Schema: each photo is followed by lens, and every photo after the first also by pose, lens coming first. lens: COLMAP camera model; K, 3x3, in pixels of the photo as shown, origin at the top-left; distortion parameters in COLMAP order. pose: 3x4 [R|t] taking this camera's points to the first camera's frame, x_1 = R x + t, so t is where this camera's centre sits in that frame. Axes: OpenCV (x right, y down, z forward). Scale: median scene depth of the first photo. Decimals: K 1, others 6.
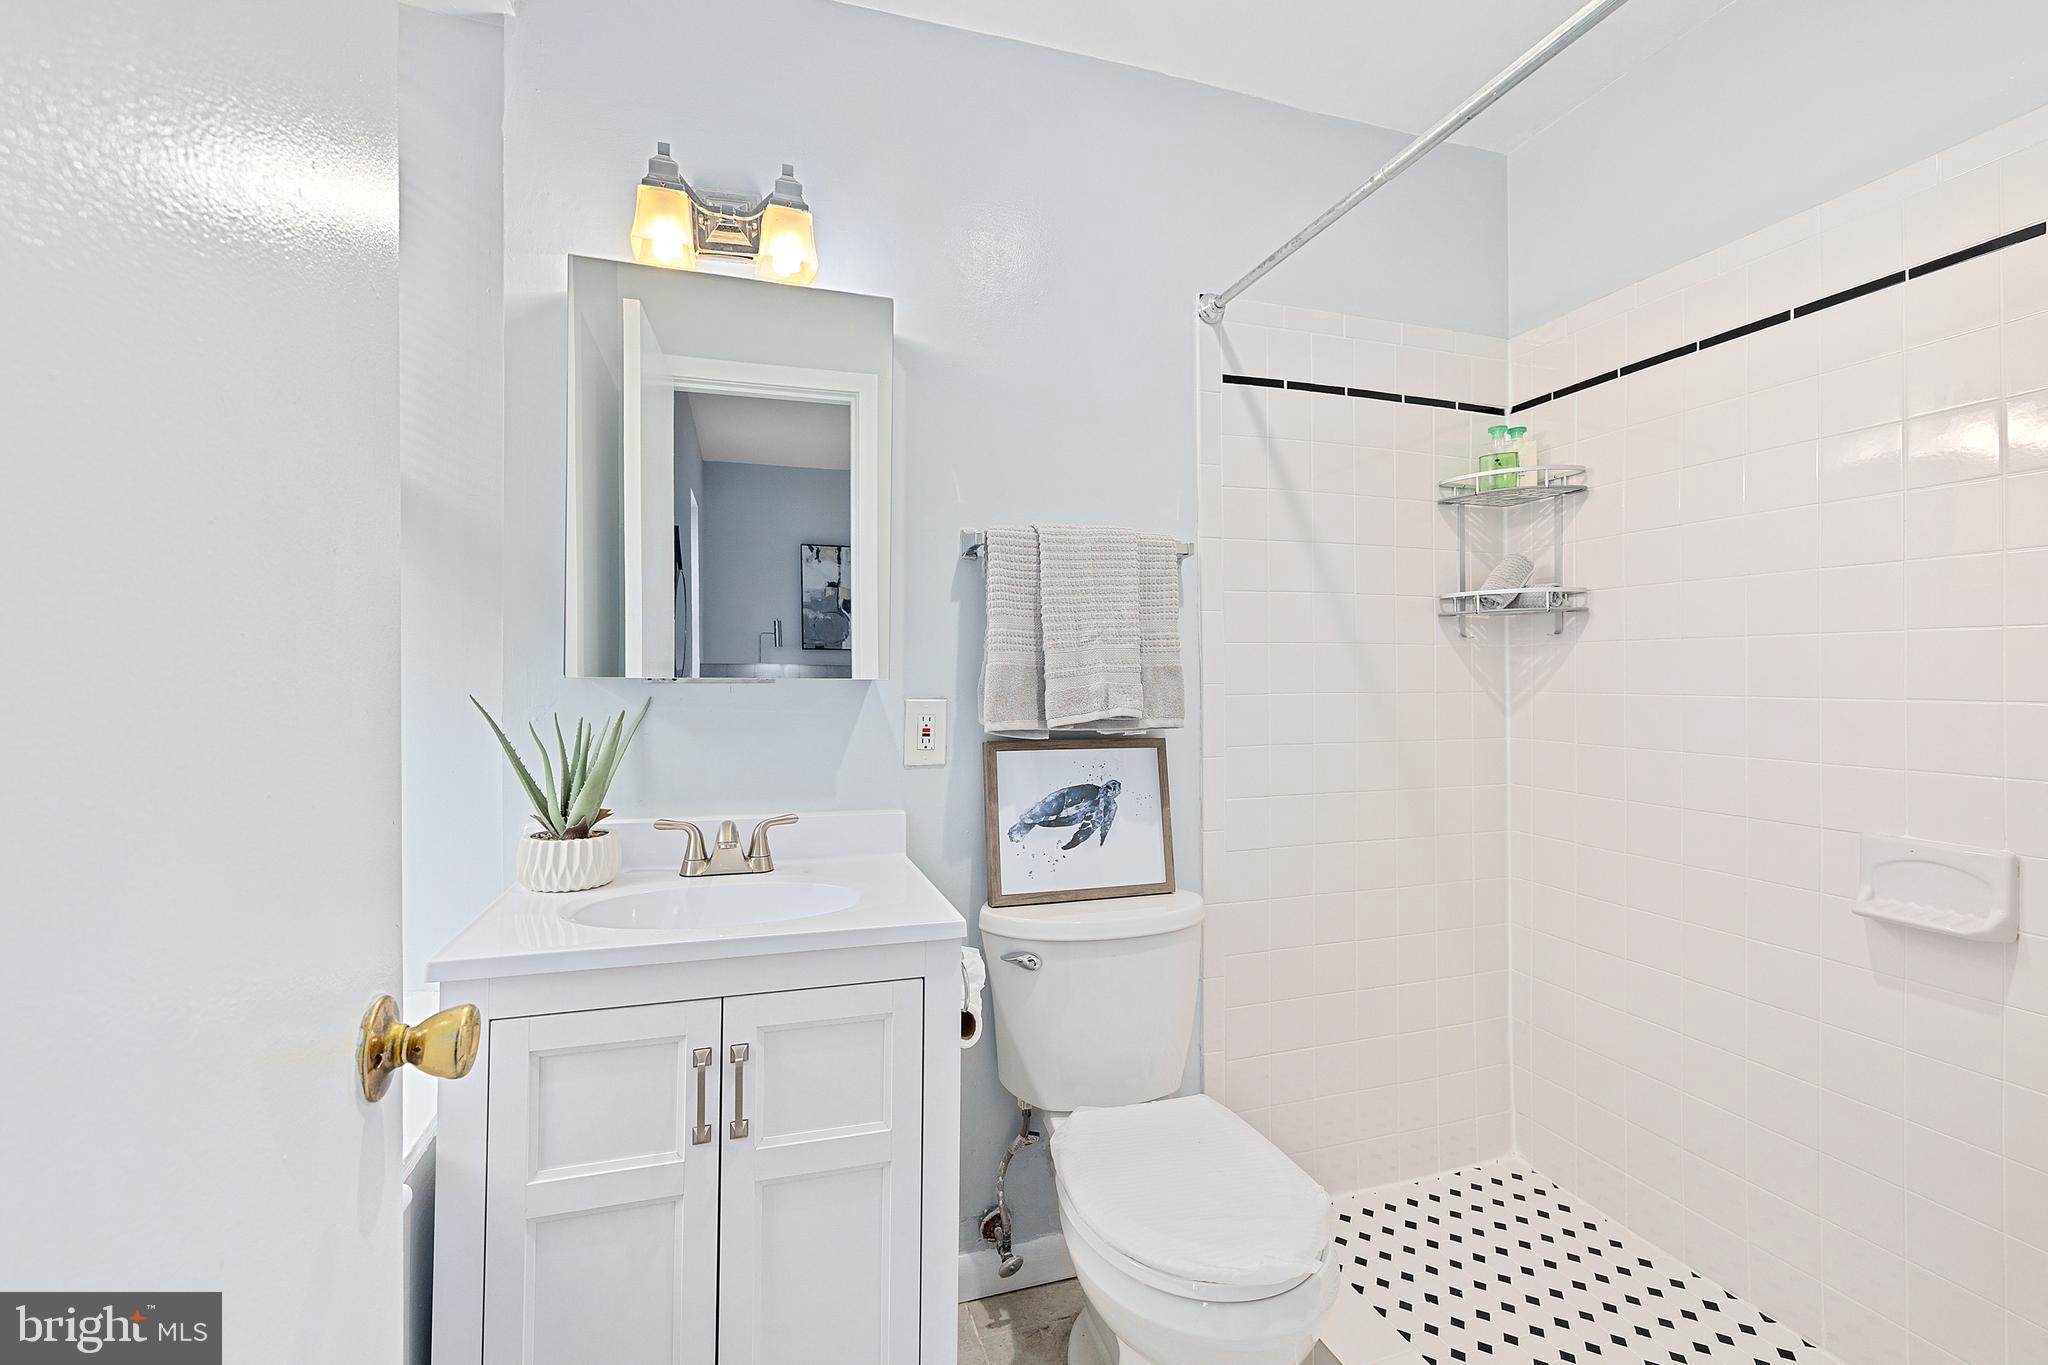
lens RADIAL K [[875.9, 0, 1016.8], [0, 875.9, 668.4], [0, 0, 1]] dist [0.001245, 0.000045]
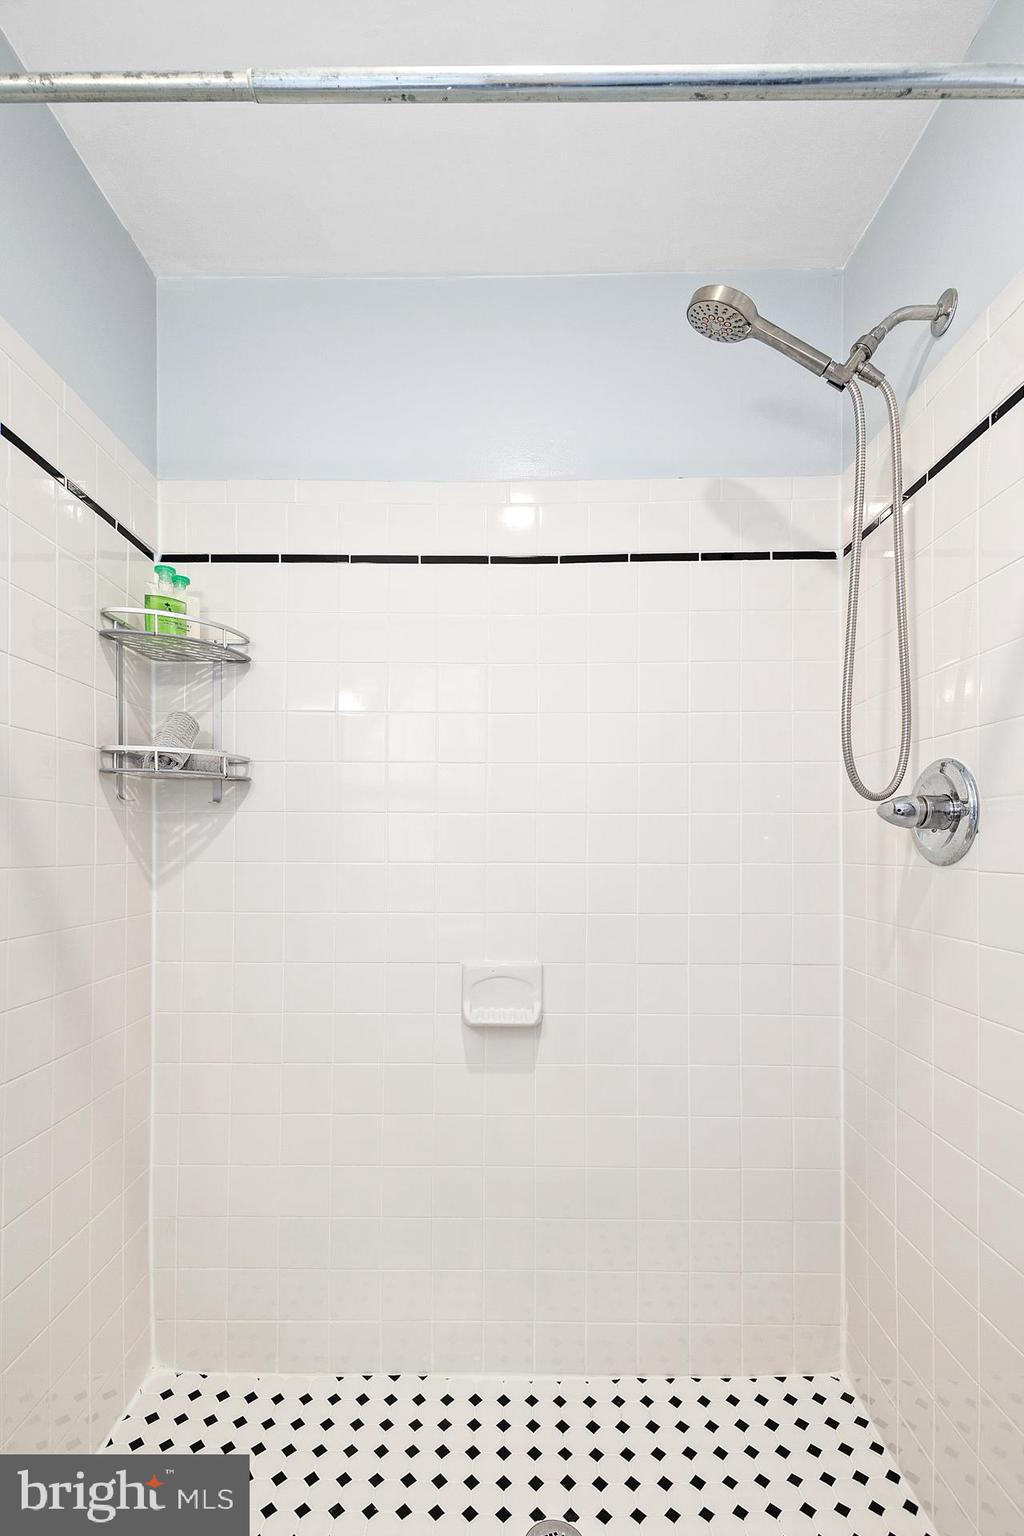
lens RADIAL K [[692.9, 0, 508.8], [0, 692.9, 844.4], [0, 0, 1]] dist [0.018820, -0.000056]
pose [[0.319793, 0.011320, 0.947420, -0.014441], [-0.010805, 0.999907, -0.008300, 0.010531], [-0.947426, -0.007583, 0.319885, 0.425848]]
